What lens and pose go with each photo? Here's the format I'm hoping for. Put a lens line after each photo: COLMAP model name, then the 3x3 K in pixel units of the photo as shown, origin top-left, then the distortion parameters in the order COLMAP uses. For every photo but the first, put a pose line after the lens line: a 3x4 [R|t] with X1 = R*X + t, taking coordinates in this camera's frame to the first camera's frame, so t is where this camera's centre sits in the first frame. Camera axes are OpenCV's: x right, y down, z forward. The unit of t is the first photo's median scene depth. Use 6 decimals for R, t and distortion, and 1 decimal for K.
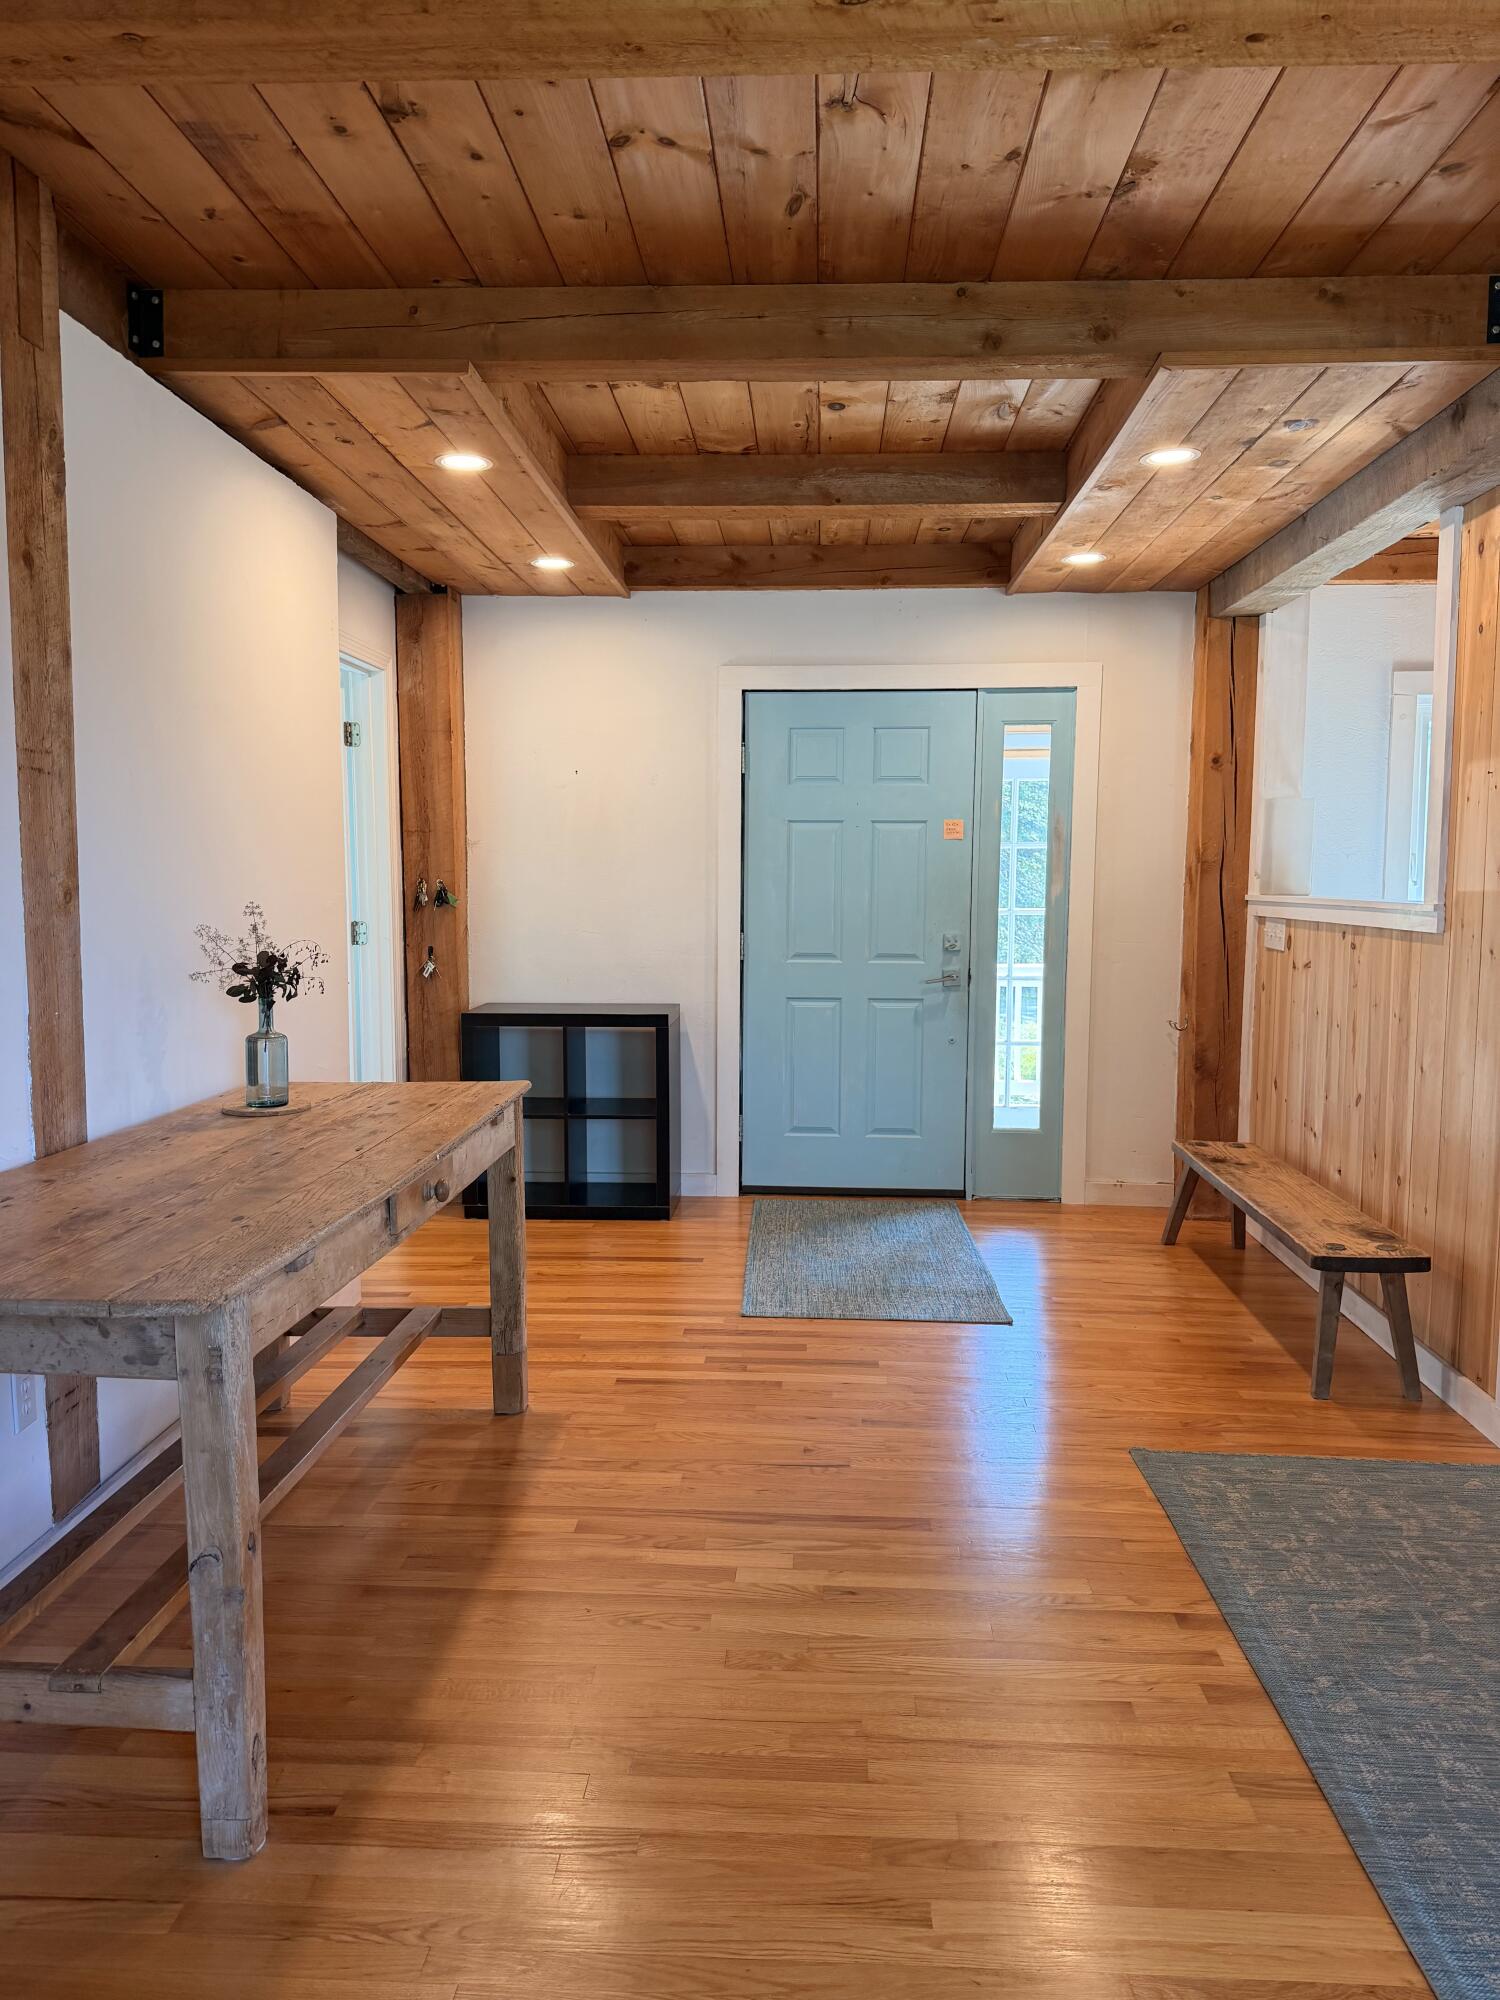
lens RADIAL K [[1410.4, 0, 747.5], [0, 1410.4, 1007.9], [0, 0, 1]] dist [-0.004358, -0.009459]
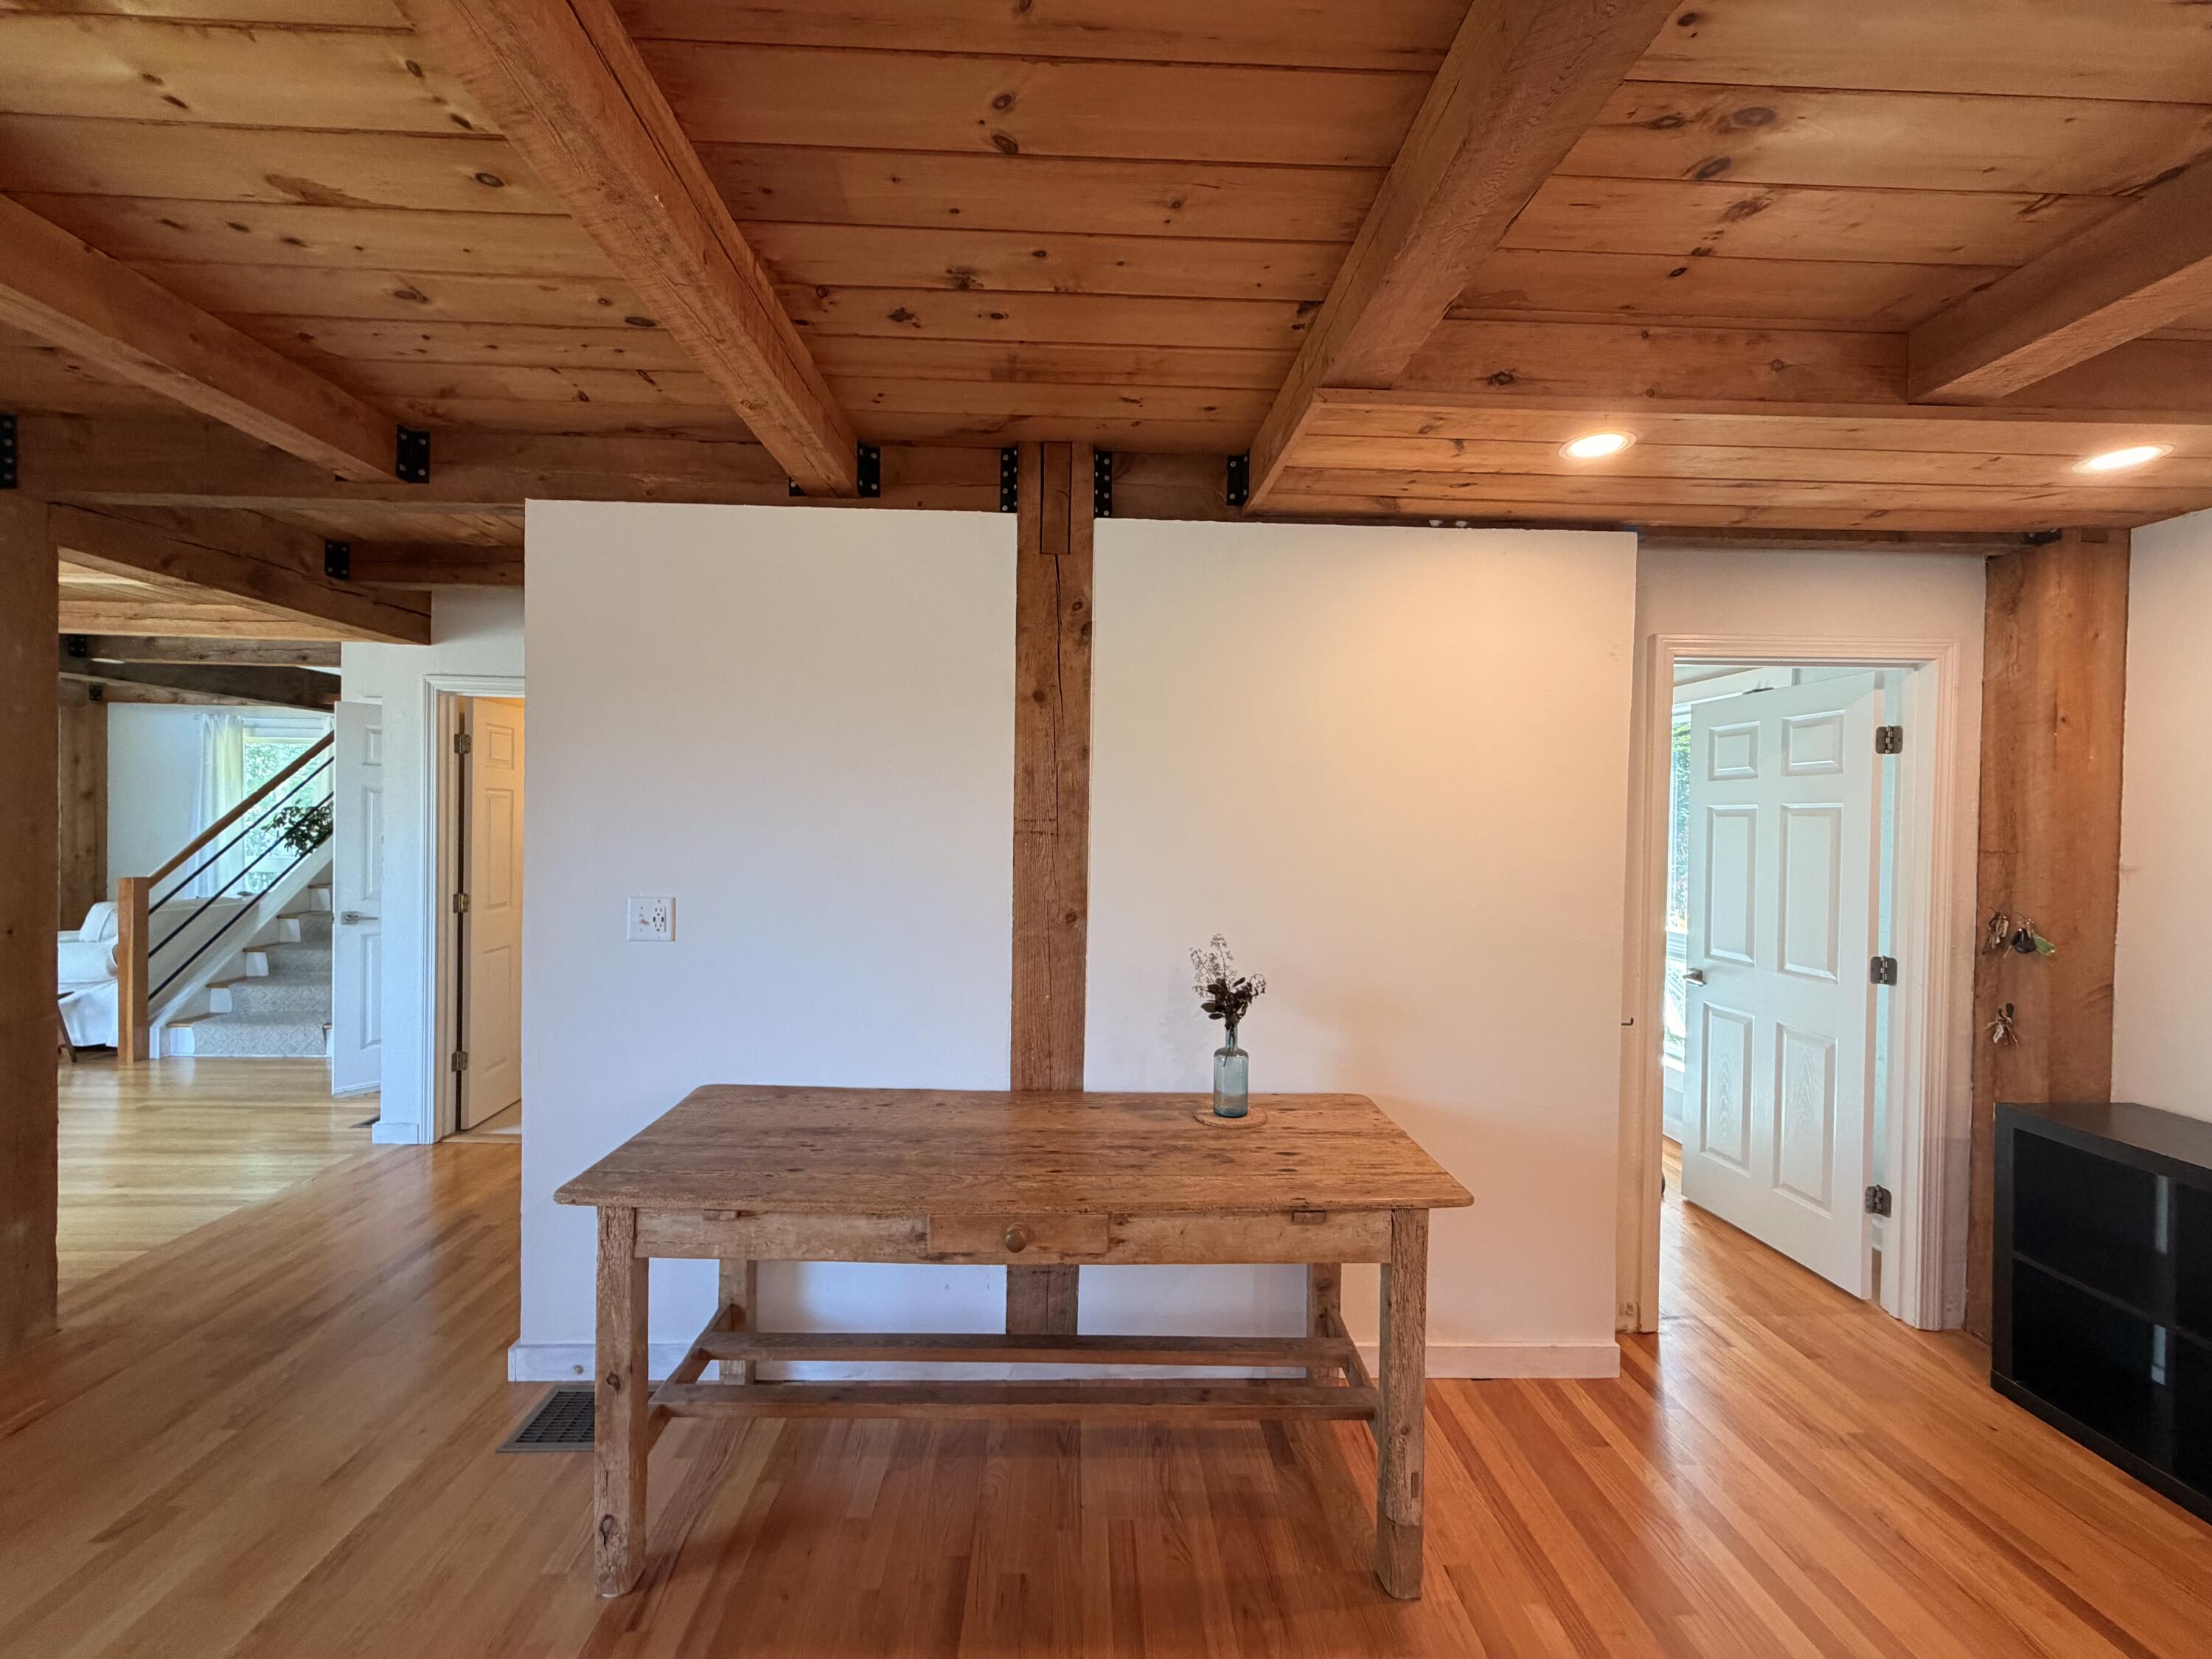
lens RADIAL K [[883.3, 0, 1094.2], [0, 883.3, 828.7], [0, 0, 1]] dist [-0.000068, 0.000250]
pose [[0.085680, 0.005886, -0.996305, 0.330428], [-0.106031, 0.994358, -0.003244, -0.132898], [0.990665, 0.105917, 0.085821, 0.732555]]
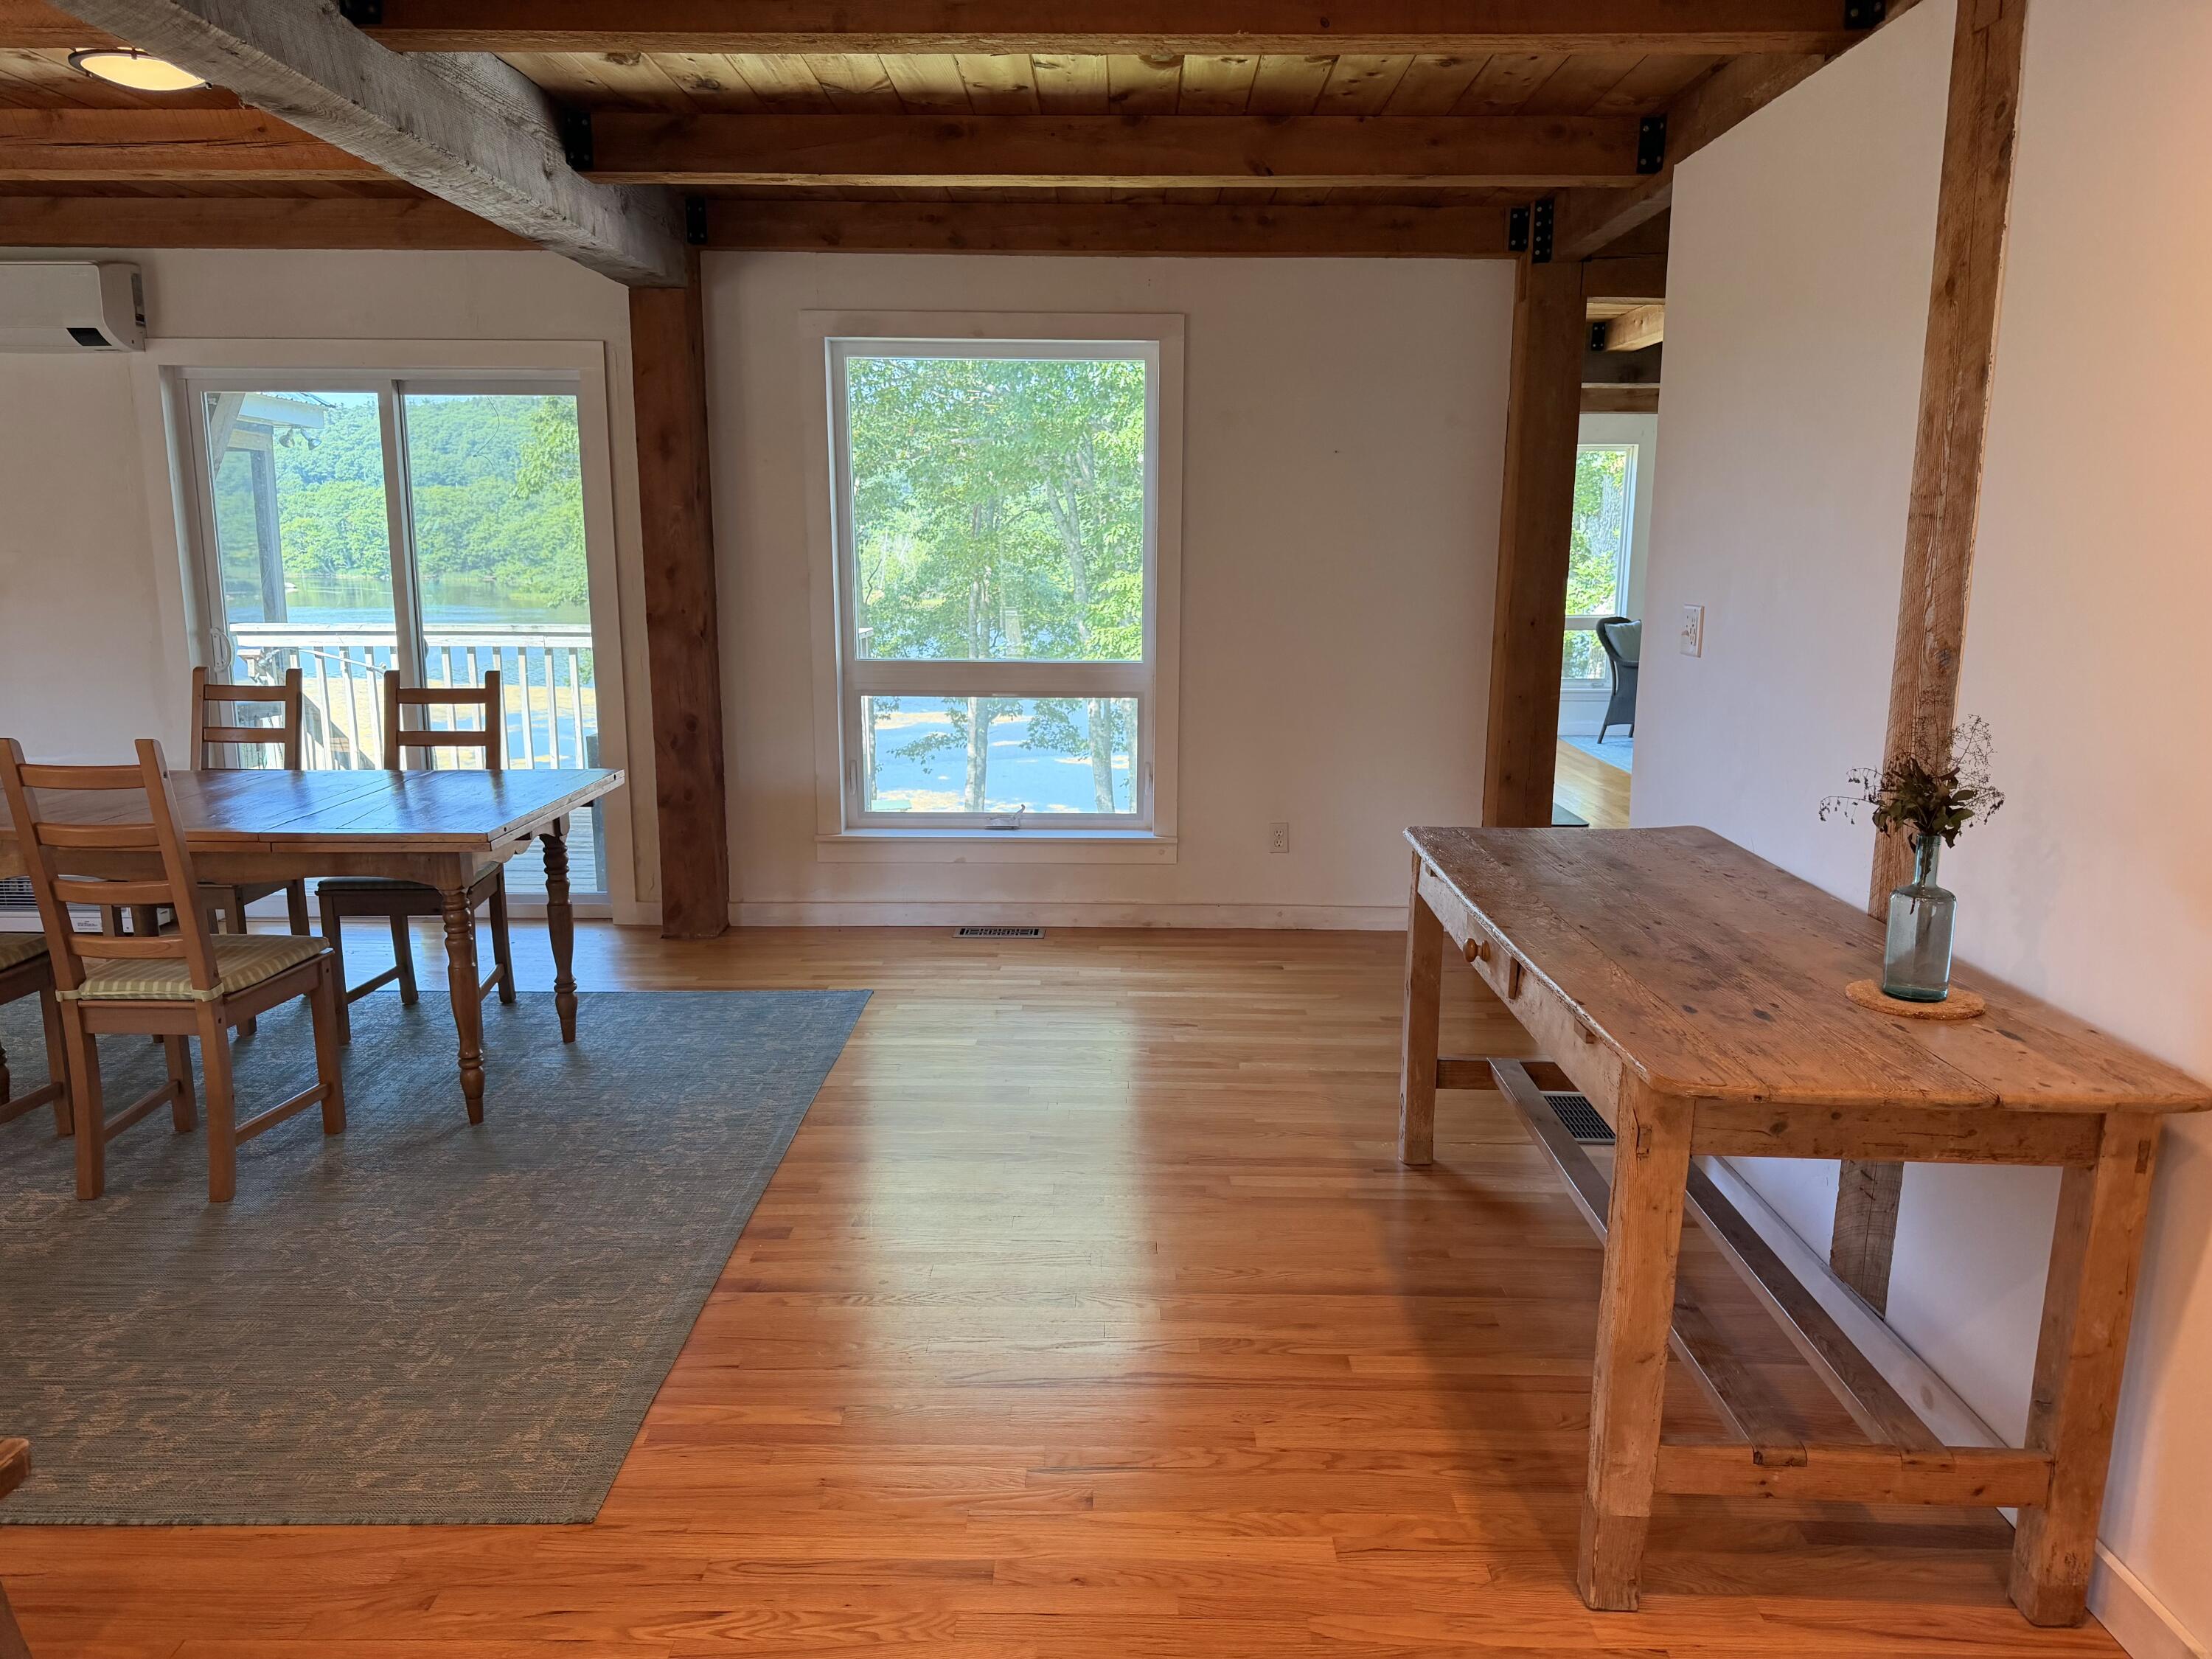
lens RADIAL K [[1559.9, 0, 1101.7], [0, 1559.9, 838.7], [0, 0, 1]] dist [-0.004358, -0.009459]
pose [[-0.998449, -0.004865, -0.055452, 0.039842], [-0.020045, 0.960767, 0.276630, -0.184412], [0.051931, 0.277312, -0.959375, 1.615409]]
